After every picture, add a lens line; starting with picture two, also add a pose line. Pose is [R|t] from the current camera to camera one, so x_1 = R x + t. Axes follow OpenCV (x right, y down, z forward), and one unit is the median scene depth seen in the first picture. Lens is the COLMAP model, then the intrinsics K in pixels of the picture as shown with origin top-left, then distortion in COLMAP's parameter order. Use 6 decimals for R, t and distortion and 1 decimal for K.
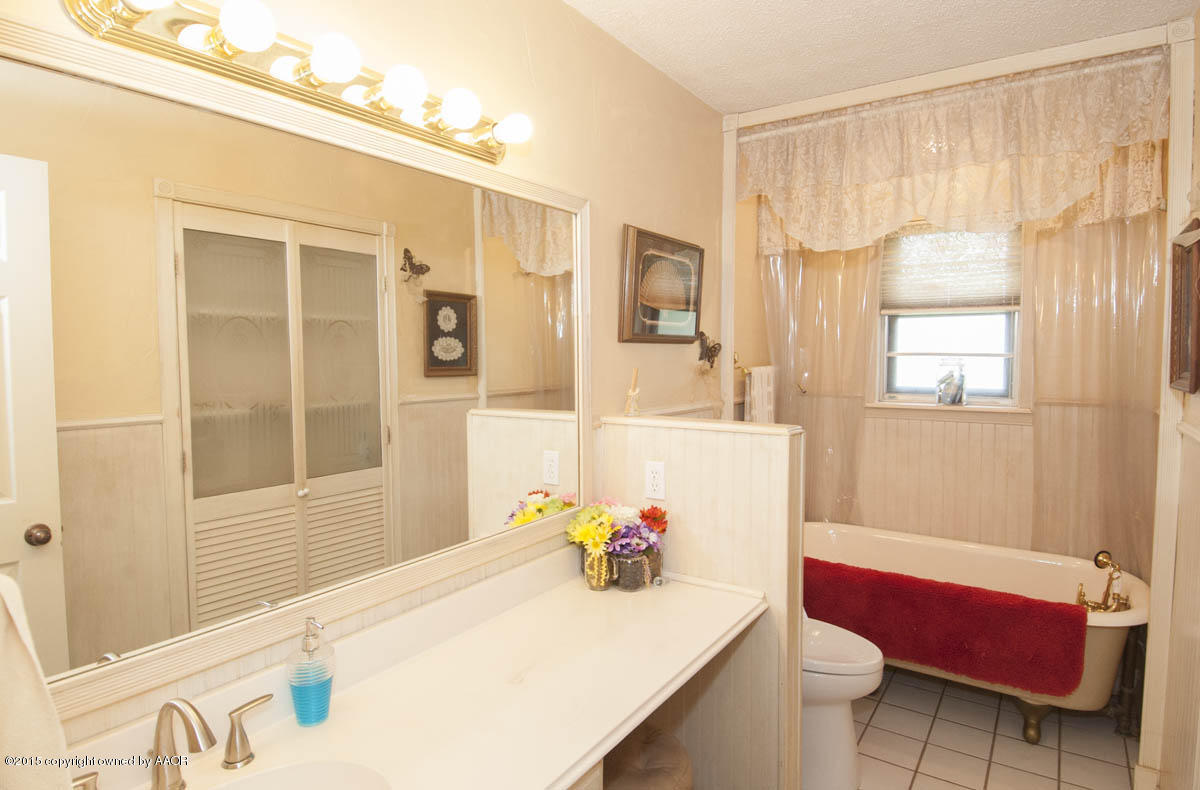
lens RADIAL K [[636.9, 0, 595.8], [0, 636.9, 370.3], [0, 0, 1]] dist [0.057400, -0.058888]
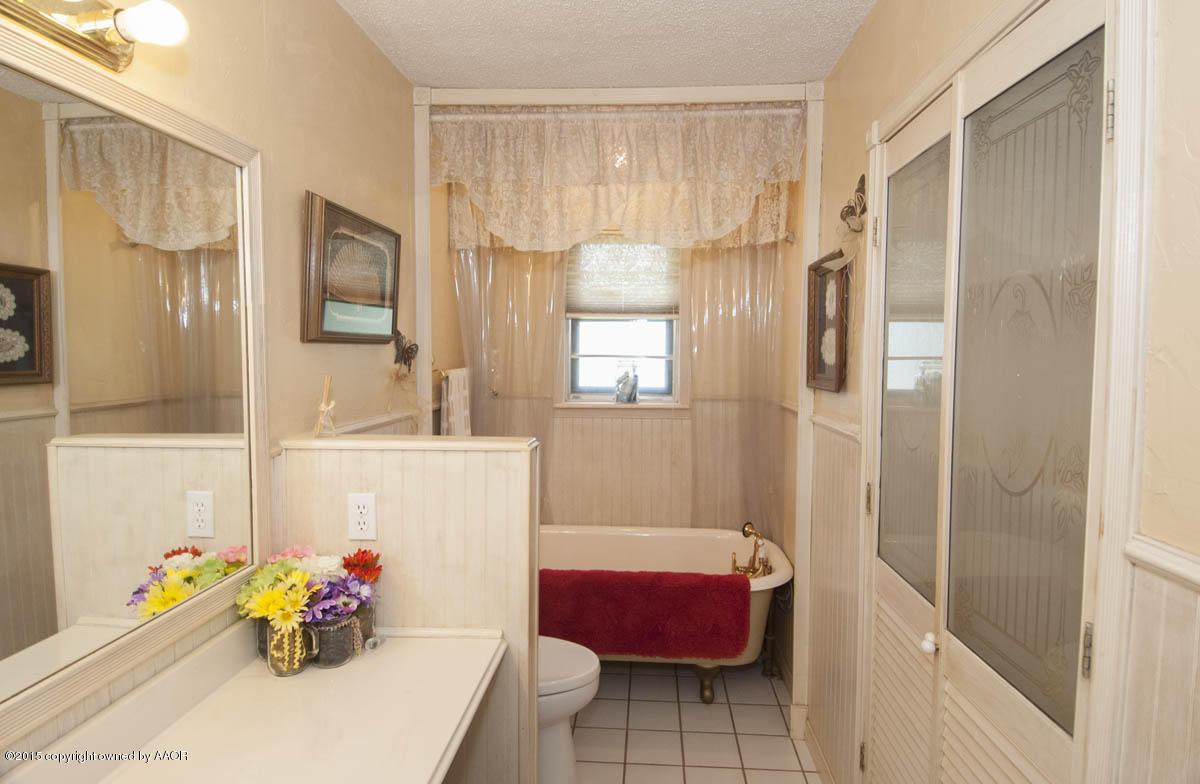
lens RADIAL K [[643.4, 0, 614.7], [0, 643.4, 375.9], [0, 0, 1]] dist [0.053692, -0.060892]
pose [[0.855191, -0.013075, 0.518148, -0.040147], [0.006845, 0.999879, 0.013934, -0.009671], [-0.518267, -0.008370, 0.855178, 0.102173]]
